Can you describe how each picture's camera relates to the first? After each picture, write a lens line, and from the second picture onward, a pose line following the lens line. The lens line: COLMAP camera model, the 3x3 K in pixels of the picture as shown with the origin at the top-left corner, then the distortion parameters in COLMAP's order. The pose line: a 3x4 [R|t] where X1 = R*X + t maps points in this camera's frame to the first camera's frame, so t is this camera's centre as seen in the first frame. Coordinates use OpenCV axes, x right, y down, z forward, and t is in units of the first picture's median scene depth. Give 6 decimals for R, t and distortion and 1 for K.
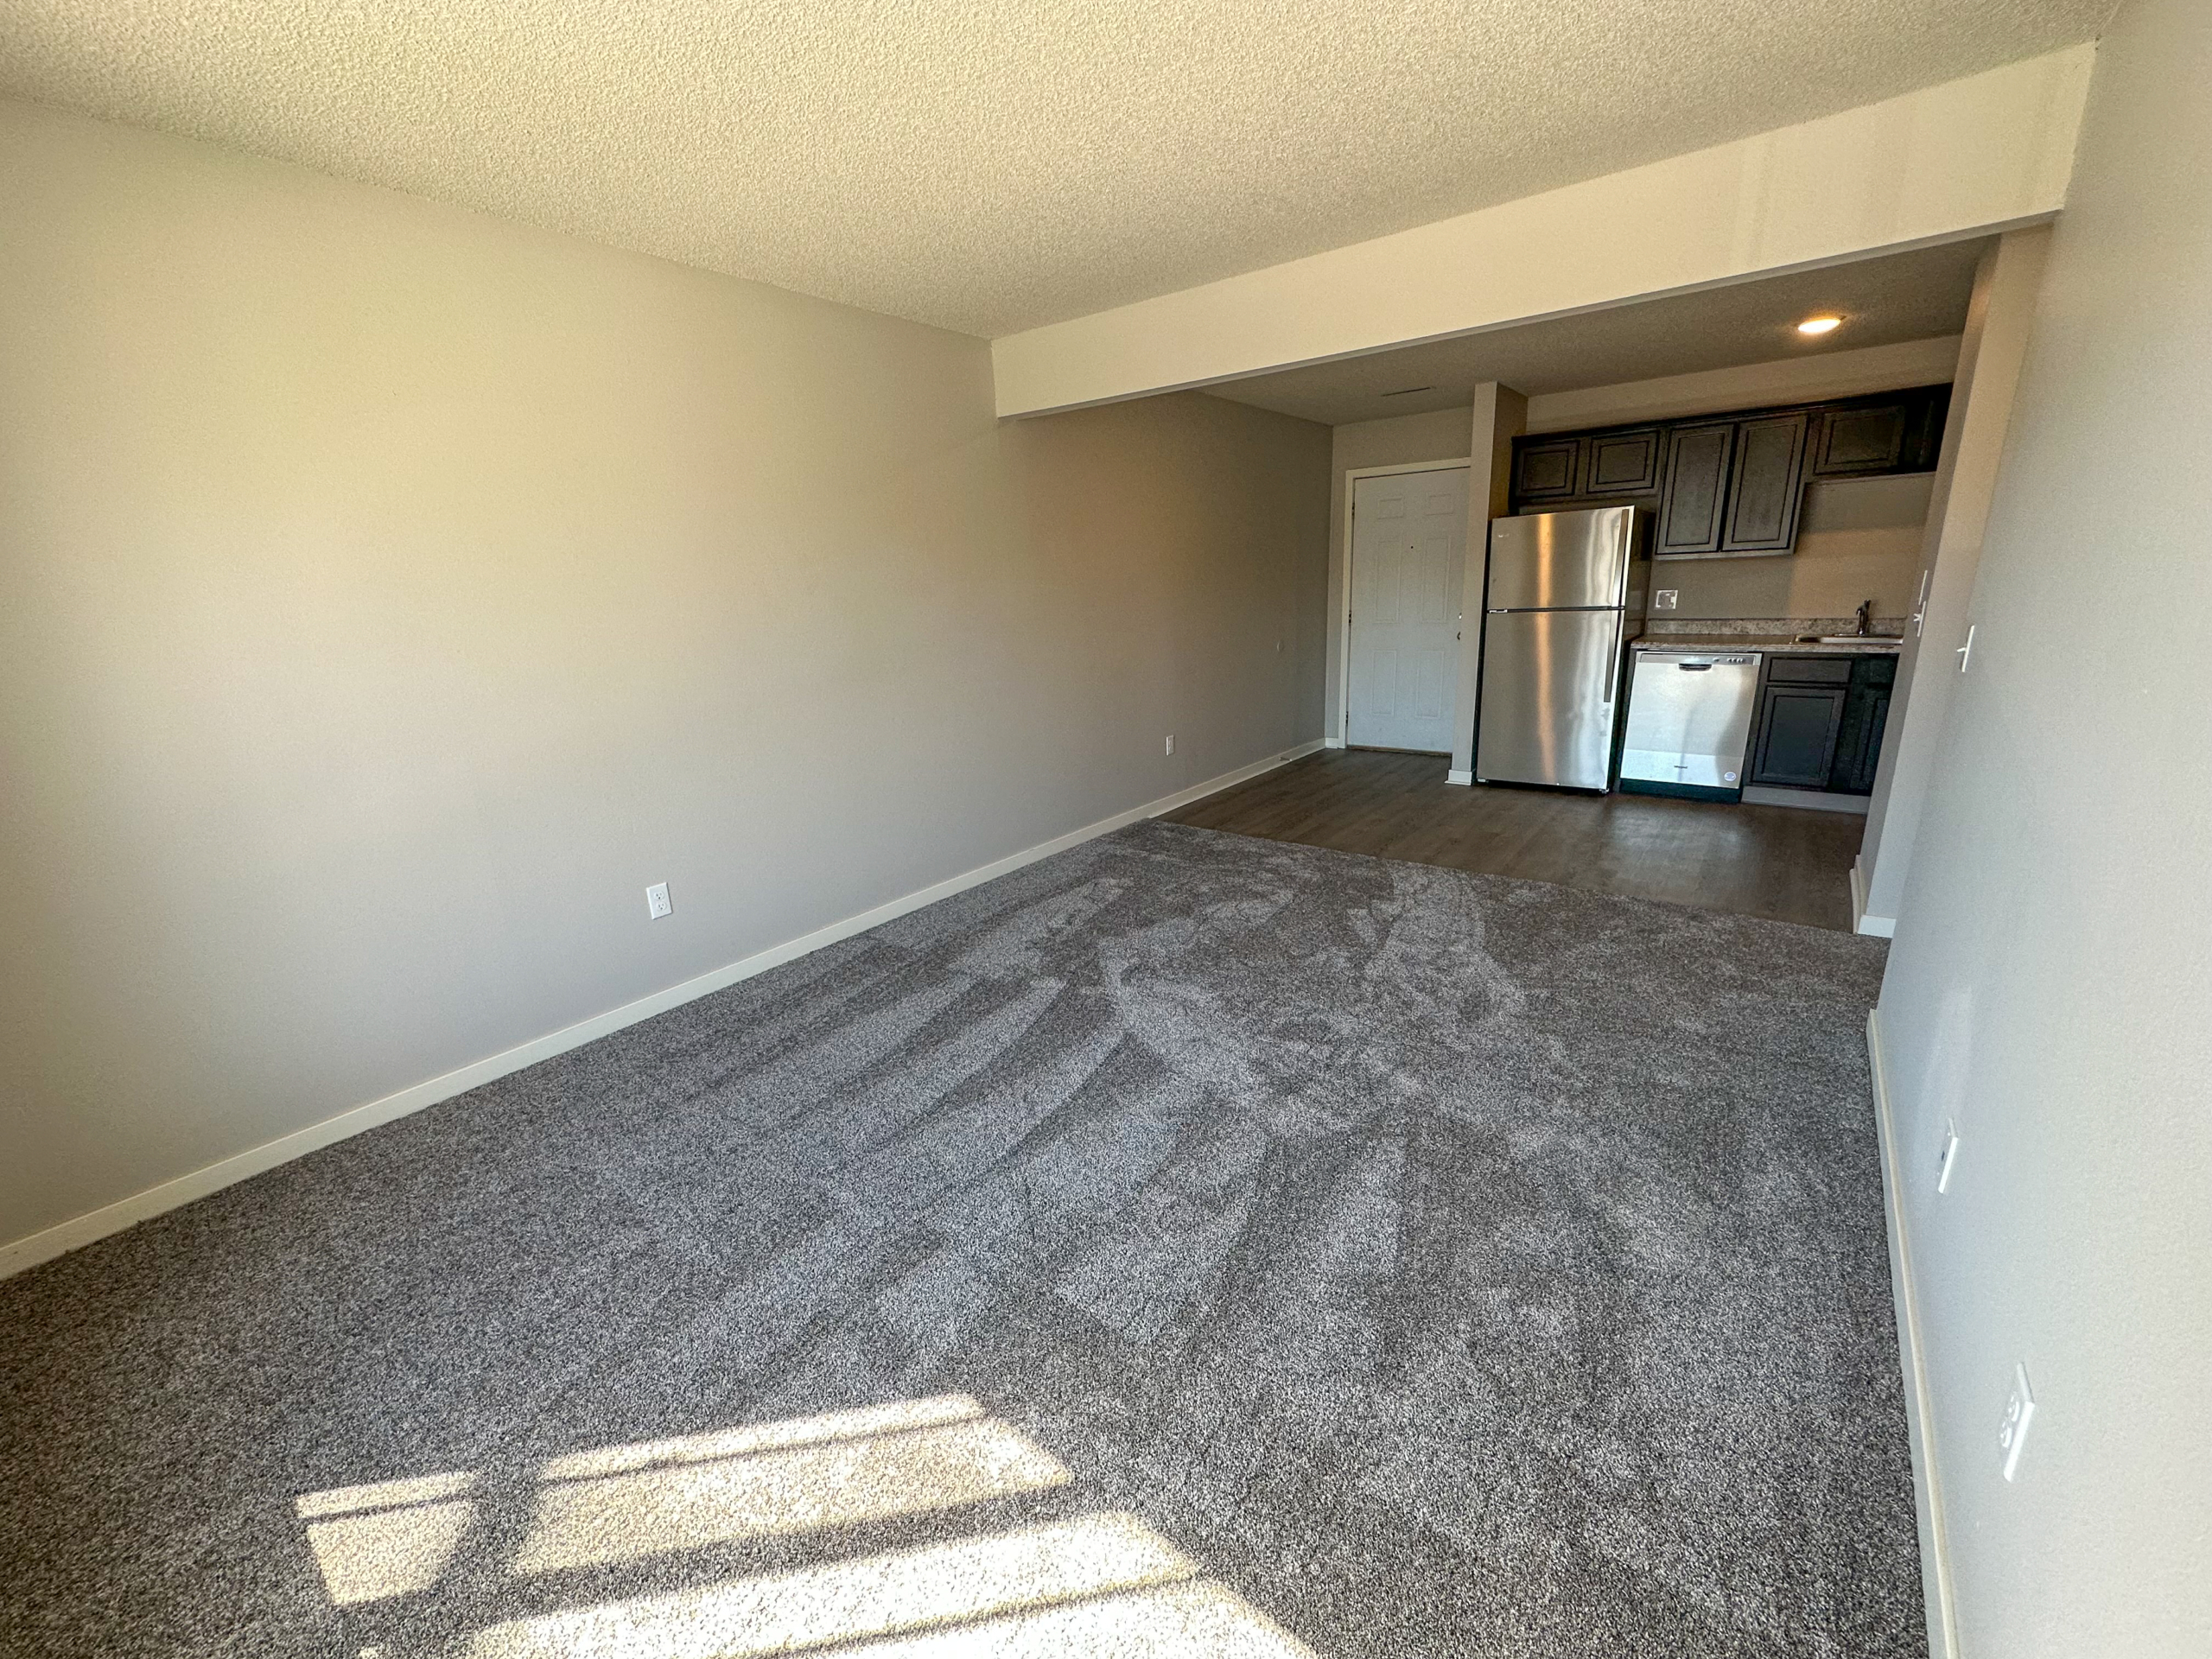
lens RADIAL K [[891.5, 0, 1105.8], [0, 891.5, 838.2], [0, 0, 1]] dist [0.000867, 0.000054]
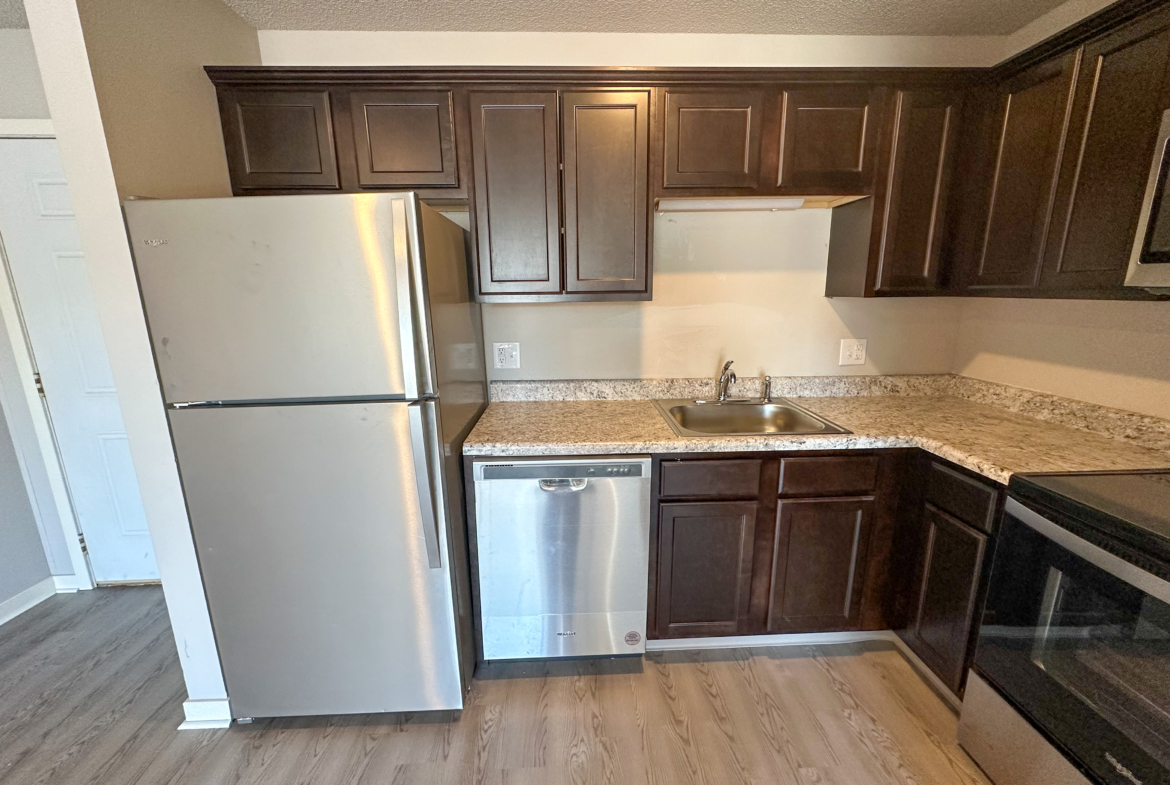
lens RADIAL K [[448.1, 0, 585.3], [0, 448.1, 389.9], [0, 0, 1]] dist [-0.000512, -0.000046]
pose [[0.769538, -0.107764, 0.629442, 0.460856], [0.162610, 0.986236, -0.029954, -0.226815], [-0.617551, 0.125404, 0.776470, 0.705226]]
